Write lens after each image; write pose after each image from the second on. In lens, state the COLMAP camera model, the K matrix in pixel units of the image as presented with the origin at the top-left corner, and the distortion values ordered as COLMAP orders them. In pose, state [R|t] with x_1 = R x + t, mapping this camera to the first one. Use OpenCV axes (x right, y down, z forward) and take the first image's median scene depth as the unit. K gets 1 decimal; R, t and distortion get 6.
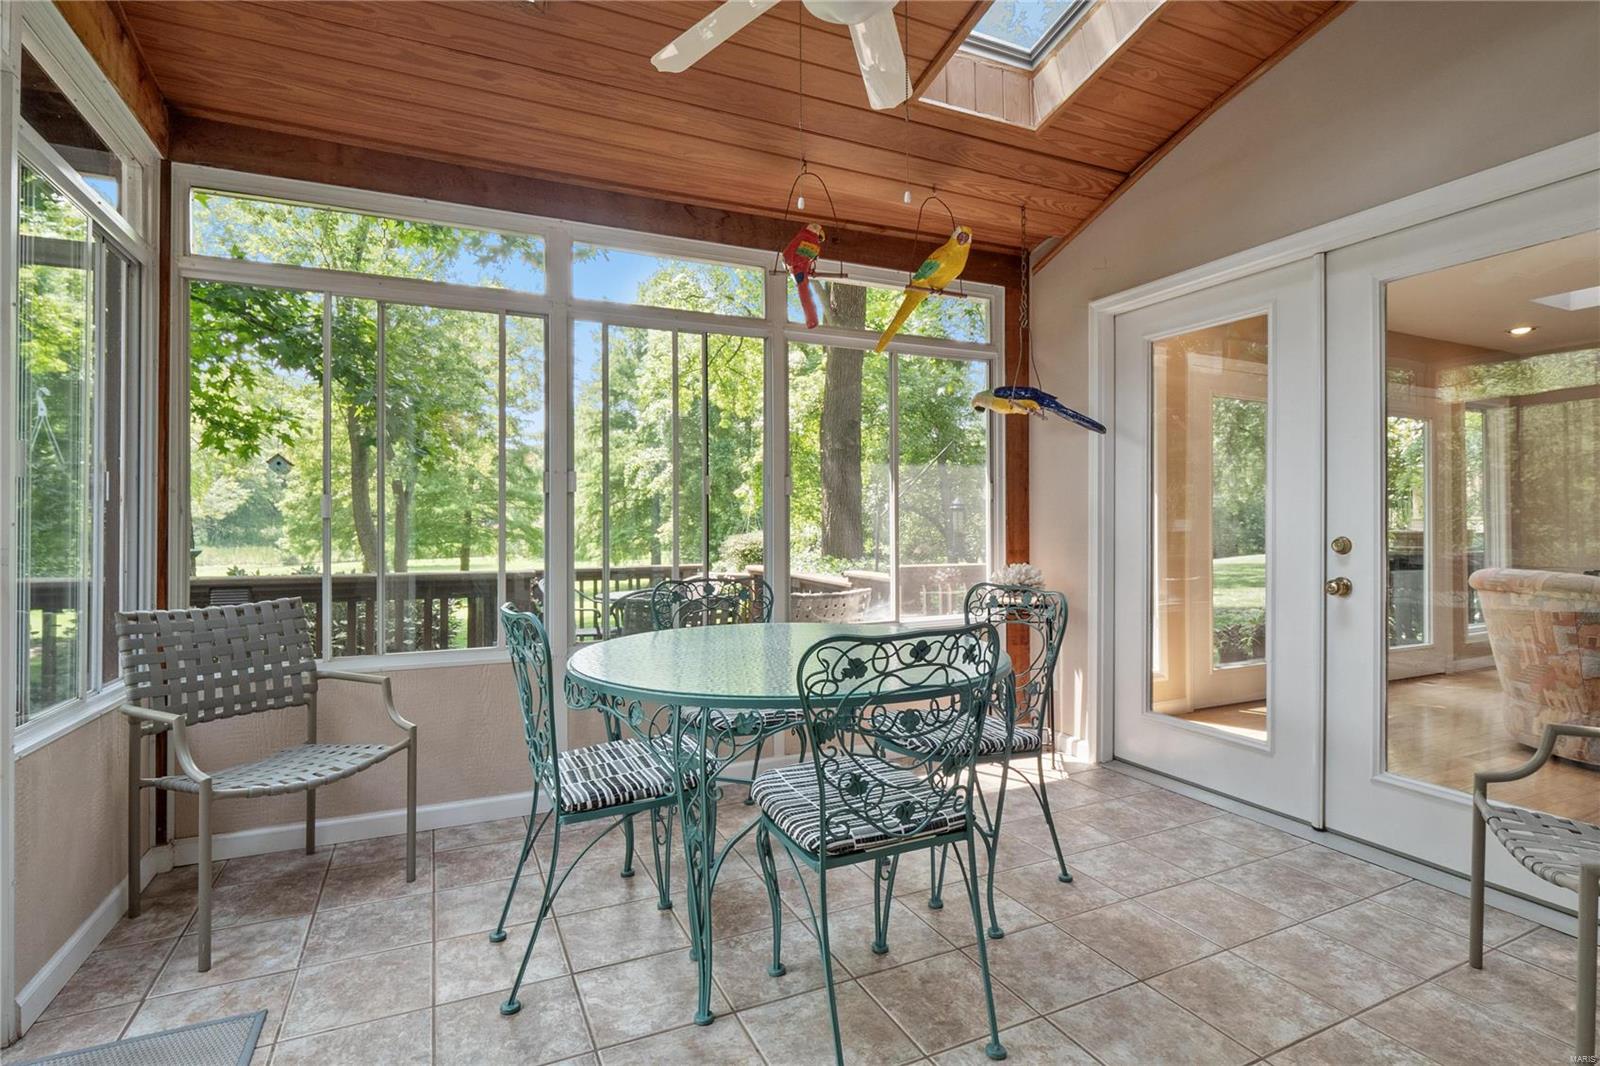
lens RADIAL K [[785.8, 0, 811.1], [0, 785.8, 525.7], [0, 0, 1]] dist [-0.001322, 0.000747]
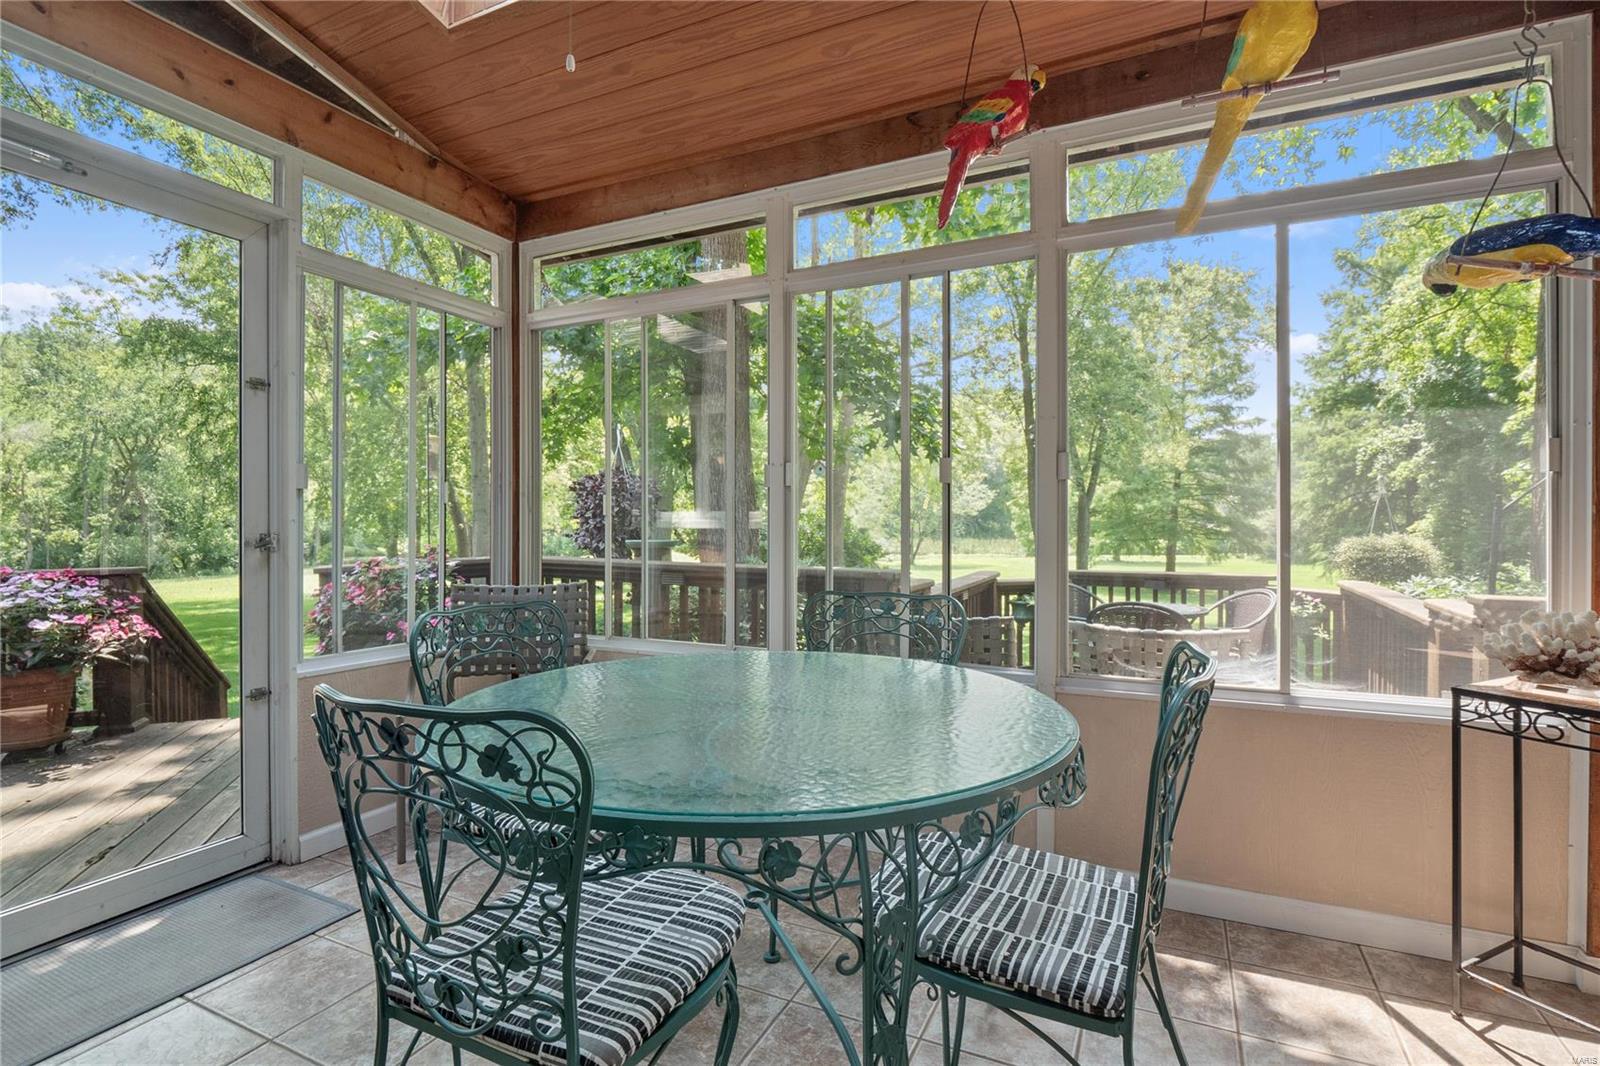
lens RADIAL K [[785.8, 0, 798.6], [0, 785.8, 523.8], [0, 0, 1]] dist [-0.001322, 0.000747]
pose [[0.626247, 0.006579, -0.779597, 0.034755], [-0.004999, 0.999978, 0.004424, -0.000222], [0.779609, 0.001127, 0.626266, 0.037861]]
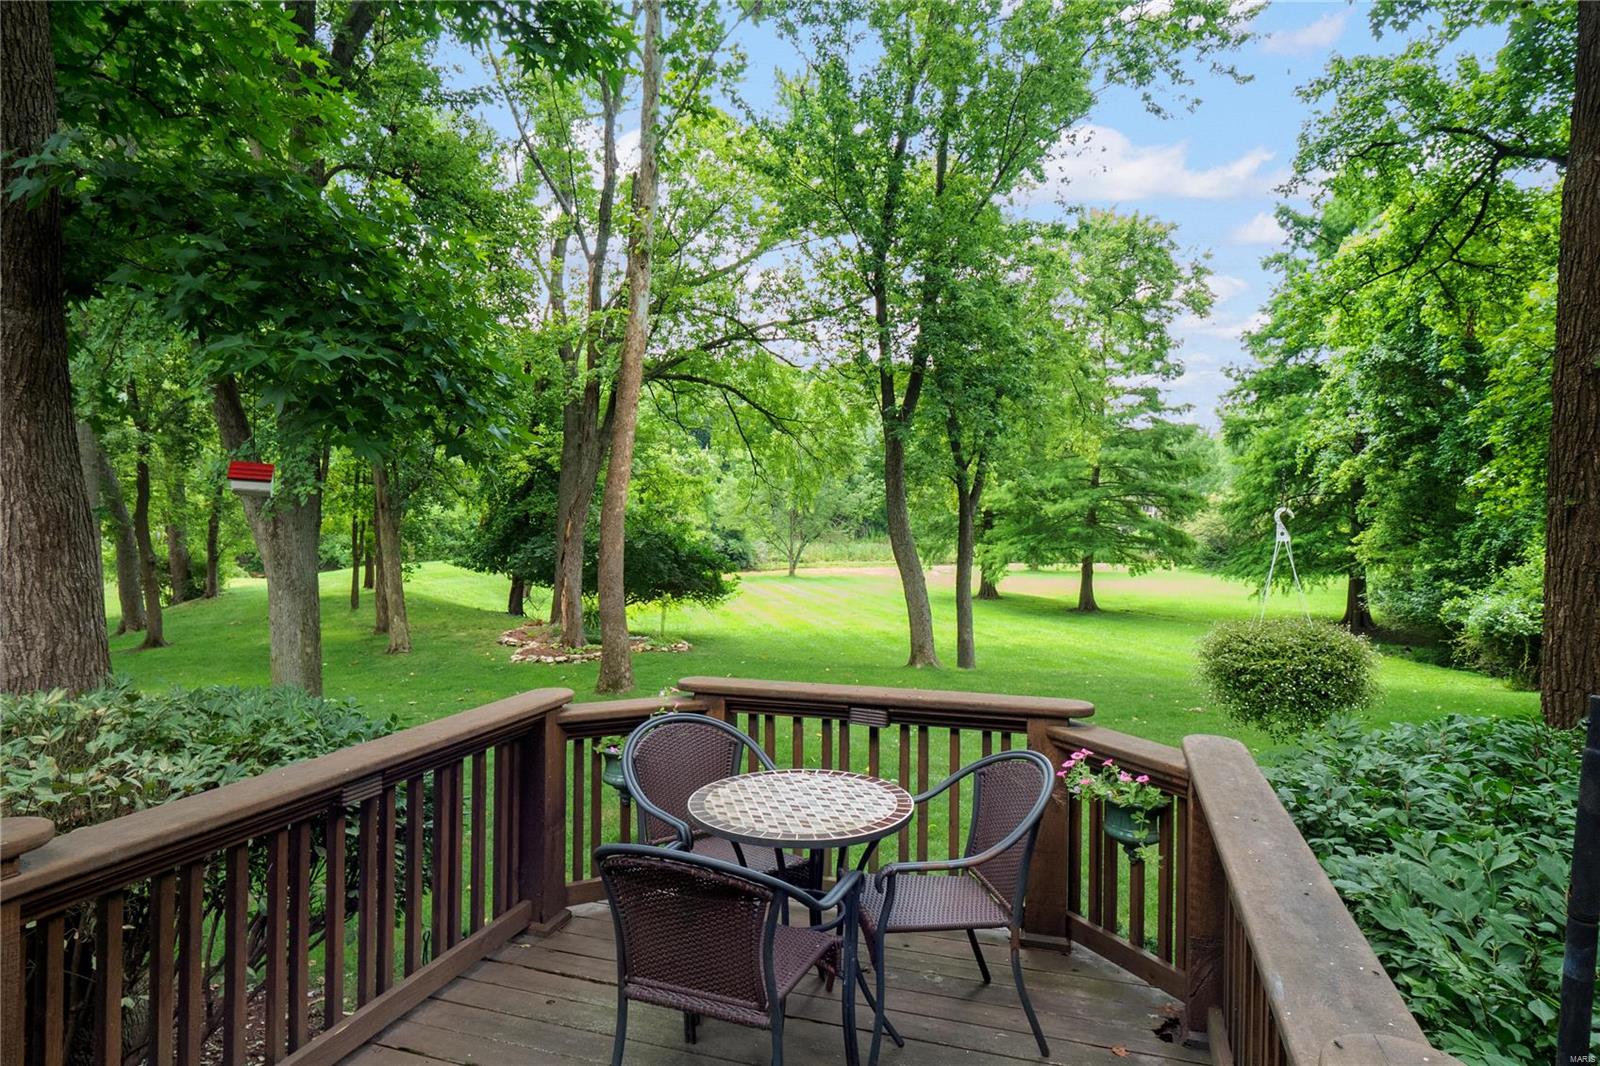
lens RADIAL K [[934.8, 0, 794.0], [0, 934.8, 530.1], [0, 0, 1]] dist [0.018895, 0.000271]
pose [[0.715887, 0.015569, -0.698042, 0.017932], [-0.009288, 0.999875, 0.012776, -0.008733], [0.698154, -0.002663, 0.715942, 0.119471]]
